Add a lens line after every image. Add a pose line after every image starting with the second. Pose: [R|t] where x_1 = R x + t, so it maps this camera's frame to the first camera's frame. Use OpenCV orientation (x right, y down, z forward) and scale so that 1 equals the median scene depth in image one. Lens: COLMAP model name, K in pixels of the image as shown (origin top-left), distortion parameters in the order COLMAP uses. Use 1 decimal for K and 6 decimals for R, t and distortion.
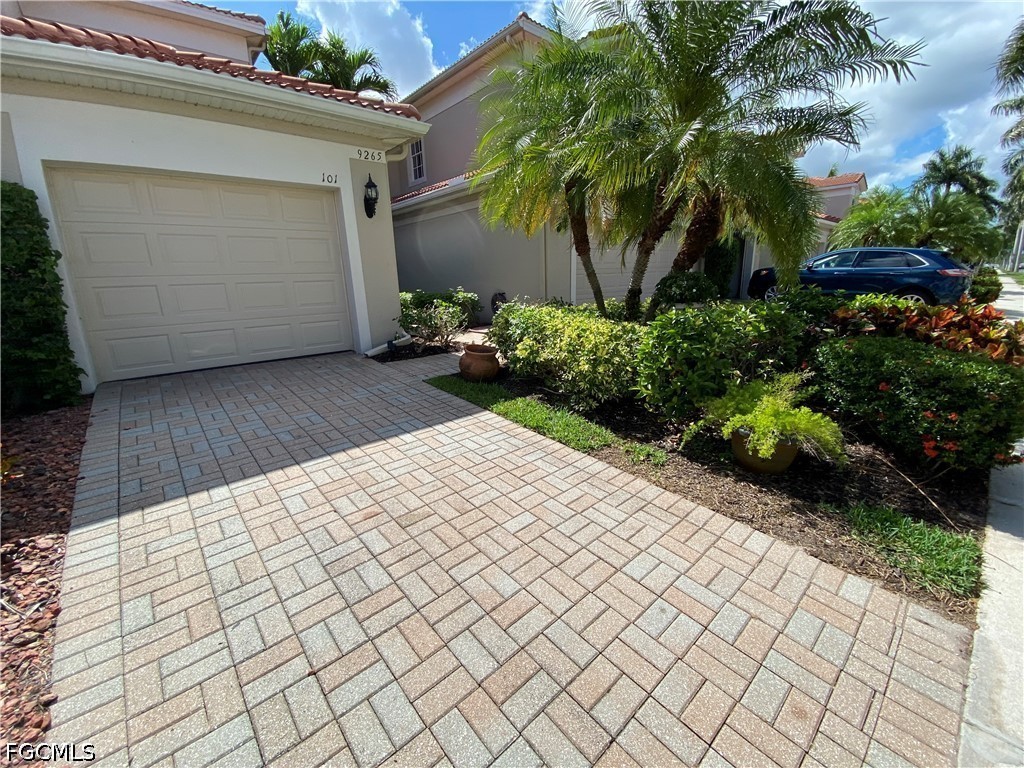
lens RADIAL K [[414.6, 0, 512.0], [0, 414.6, 386.1], [0, 0, 1]] dist [0.026555, -0.022857]
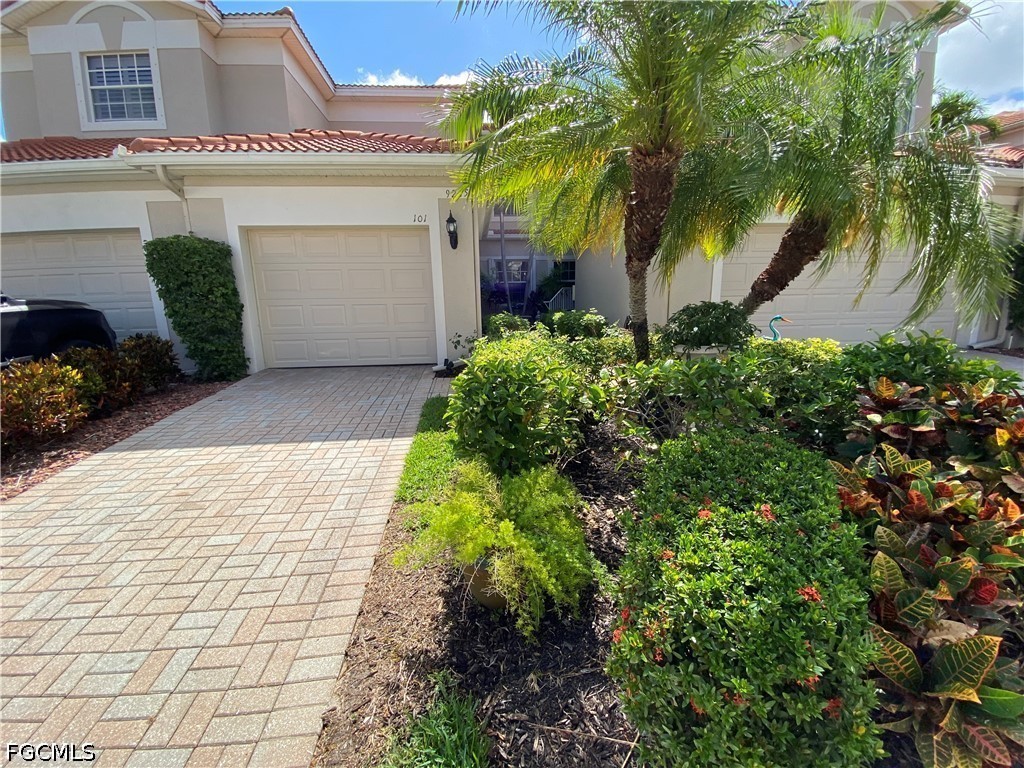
lens RADIAL K [[414.6, 0, 512.0], [0, 414.6, 386.1], [0, 0, 1]] dist [0.026555, -0.022857]
pose [[0.807868, 0.133838, -0.573966, 0.846603], [-0.152720, 0.988148, 0.015460, -0.141093], [0.569233, 0.075166, 0.818733, 0.358329]]
